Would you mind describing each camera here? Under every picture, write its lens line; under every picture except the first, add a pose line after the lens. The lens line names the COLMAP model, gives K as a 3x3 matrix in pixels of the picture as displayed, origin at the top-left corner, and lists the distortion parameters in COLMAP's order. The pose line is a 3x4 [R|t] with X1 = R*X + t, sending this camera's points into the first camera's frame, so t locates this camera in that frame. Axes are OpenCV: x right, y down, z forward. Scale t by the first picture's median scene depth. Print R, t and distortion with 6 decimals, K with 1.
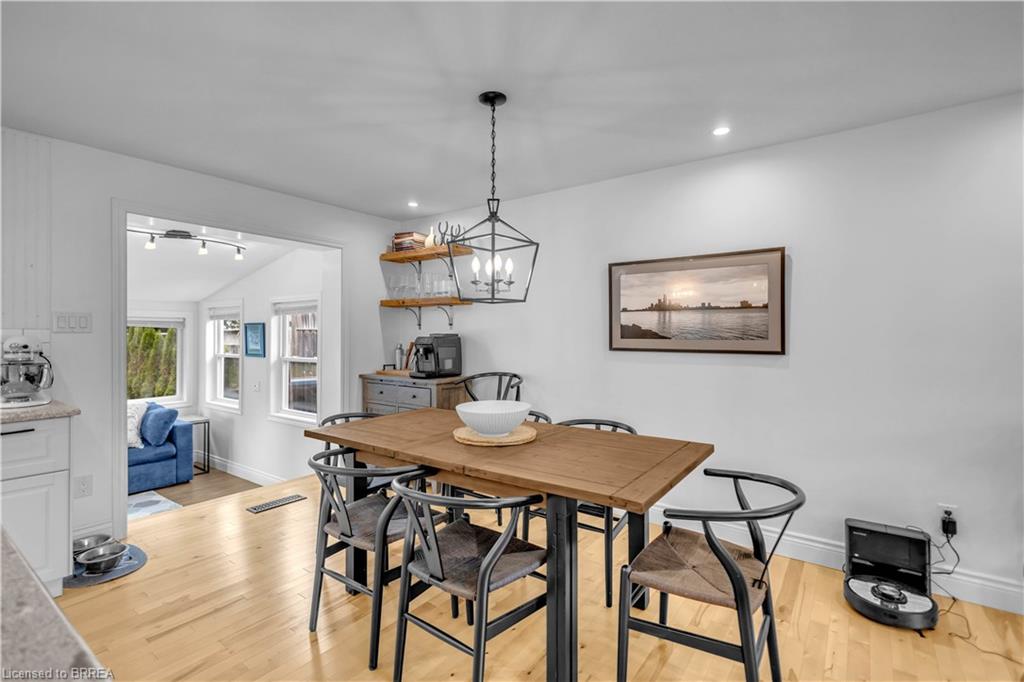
lens RADIAL K [[475.3, 0, 507.5], [0, 475.3, 335.5], [0, 0, 1]] dist [0.012954, -0.000909]
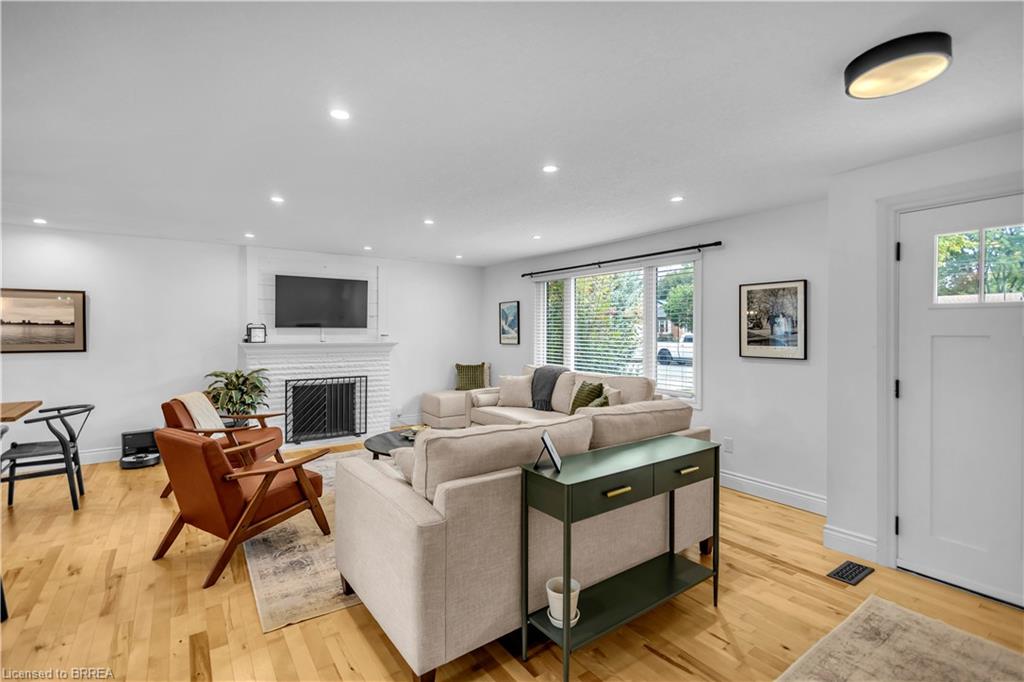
lens RADIAL K [[475.3, 0, 508.9], [0, 475.3, 333.5], [0, 0, 1]] dist [0.012954, -0.000909]
pose [[0.315283, -0.007386, 0.948969, -0.539751], [0.003517, 0.999972, 0.006614, -0.028861], [-0.948991, 0.001252, 0.315301, -0.924545]]
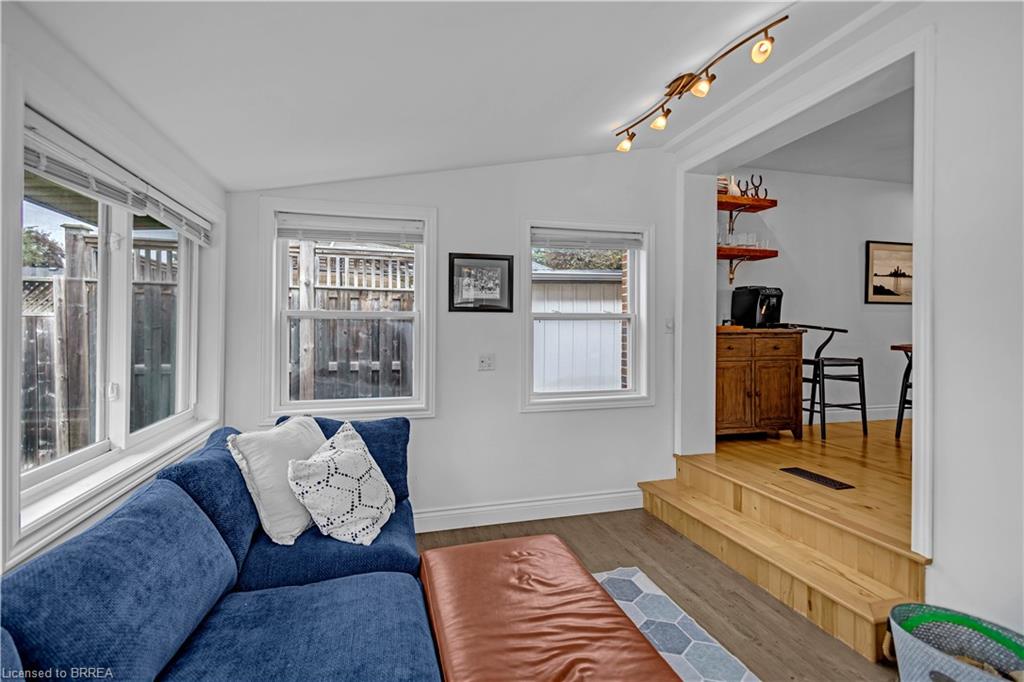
lens RADIAL K [[475.3, 0, 511.9], [0, 475.3, 333.4], [0, 0, 1]] dist [0.012954, -0.000909]
pose [[0.617208, -0.007114, 0.786768, -1.648048], [0.003681, 0.999974, 0.006153, 0.114895], [-0.786791, -0.000902, 0.617219, 1.037660]]
